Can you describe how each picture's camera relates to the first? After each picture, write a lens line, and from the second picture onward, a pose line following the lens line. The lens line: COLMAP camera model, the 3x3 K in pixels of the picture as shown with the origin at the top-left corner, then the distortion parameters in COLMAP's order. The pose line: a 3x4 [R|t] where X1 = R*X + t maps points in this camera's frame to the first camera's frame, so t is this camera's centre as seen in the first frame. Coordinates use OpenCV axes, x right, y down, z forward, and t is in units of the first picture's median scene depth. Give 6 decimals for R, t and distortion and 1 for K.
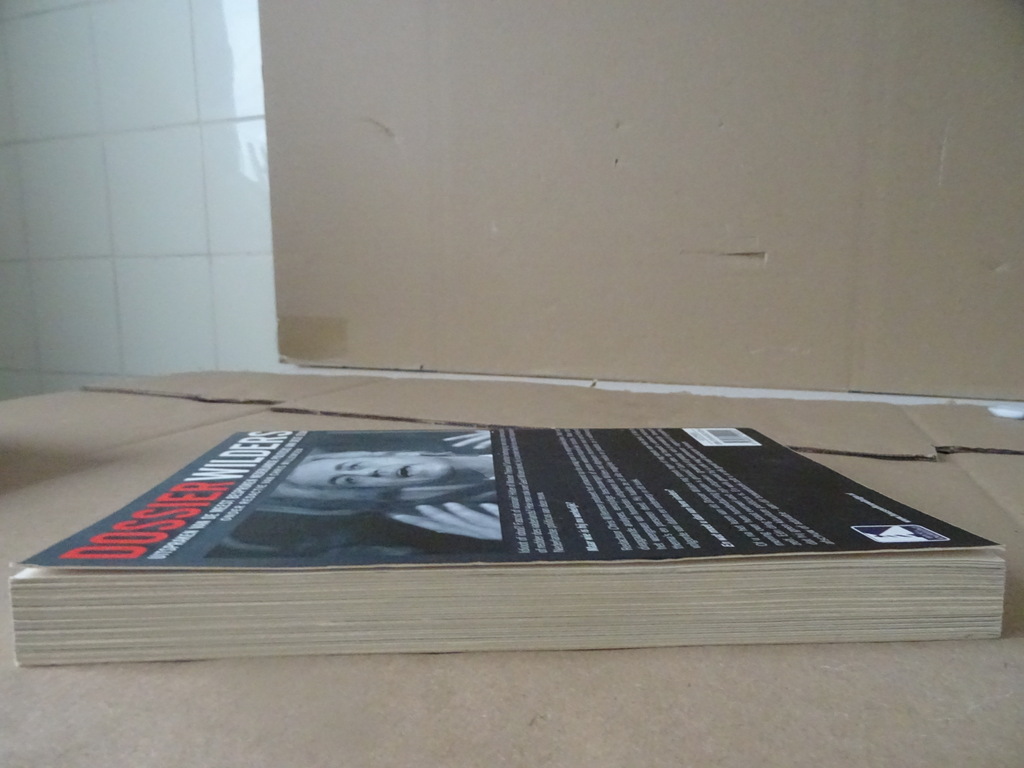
lens RADIAL K [[731.8, 0, 512.0], [0, 731.8, 384.0], [0, 0, 1]] dist [-0.002149, -0.000949]
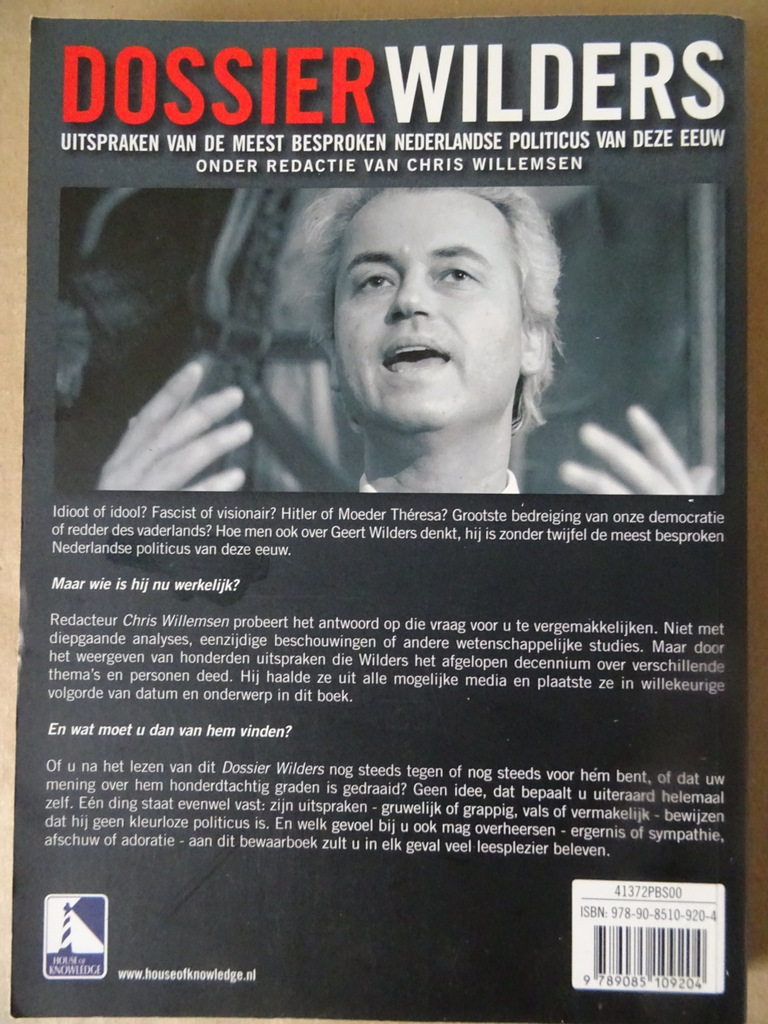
lens RADIAL K [[731.8, 0, 384.0], [0, 731.8, 512.0], [0, 0, 1]] dist [-0.002149, -0.000949]
pose [[-0.062624, 0.997830, -0.020344, 0.009004], [-0.099358, 0.014049, 0.994953, -0.644667], [0.993079, 0.064329, 0.098262, 1.116271]]
